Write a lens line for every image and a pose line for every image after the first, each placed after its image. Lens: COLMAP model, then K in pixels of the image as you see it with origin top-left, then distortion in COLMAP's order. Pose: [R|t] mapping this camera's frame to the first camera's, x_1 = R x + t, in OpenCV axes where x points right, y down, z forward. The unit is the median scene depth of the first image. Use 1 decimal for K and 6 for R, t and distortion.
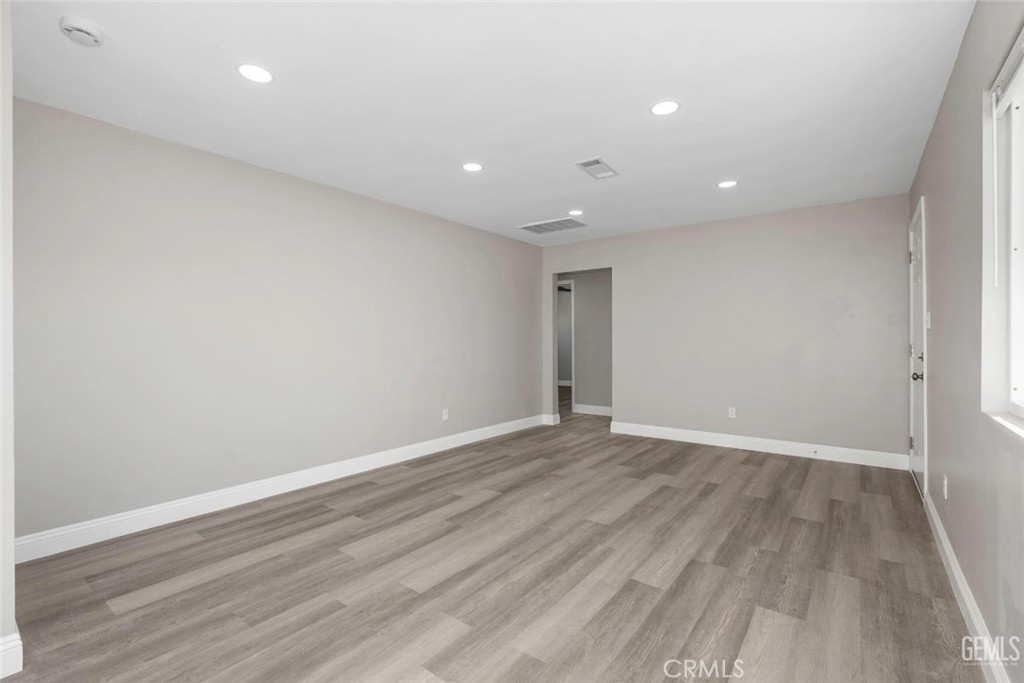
lens RADIAL K [[471.7, 0, 512.1], [0, 471.7, 338.4], [0, 0, 1]] dist [-0.003948, -0.000151]
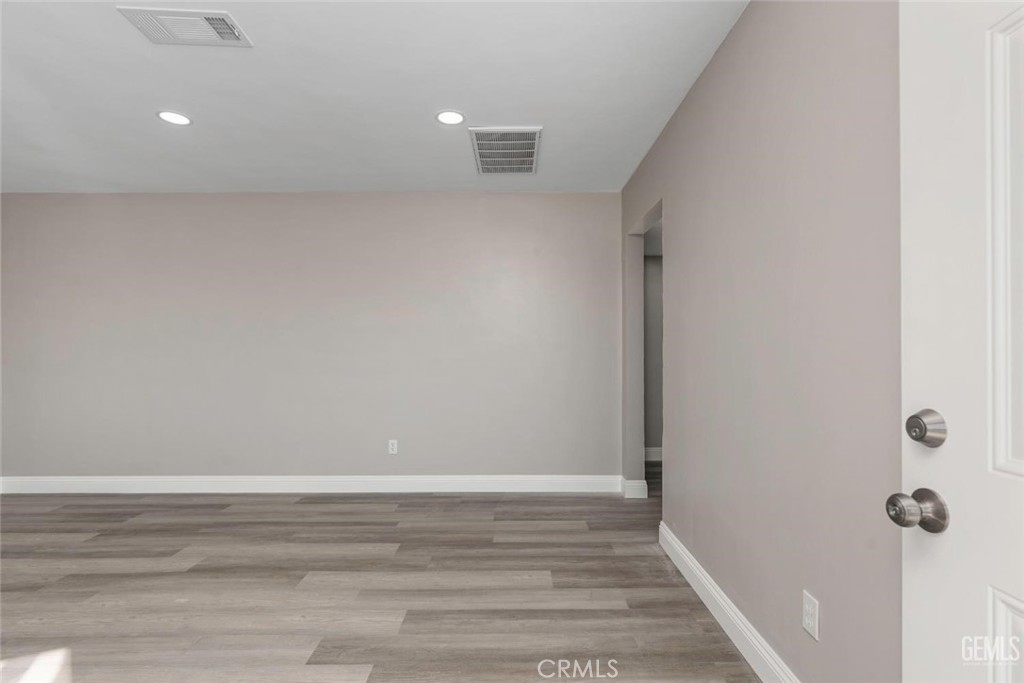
lens RADIAL K [[471.7, 0, 513.0], [0, 471.7, 346.6], [0, 0, 1]] dist [-0.003948, -0.000151]
pose [[0.597142, 0.001283, -0.802134, 0.834313], [0.004018, 0.999981, 0.004590, -0.006431], [0.802125, -0.005964, 0.597126, 0.982194]]
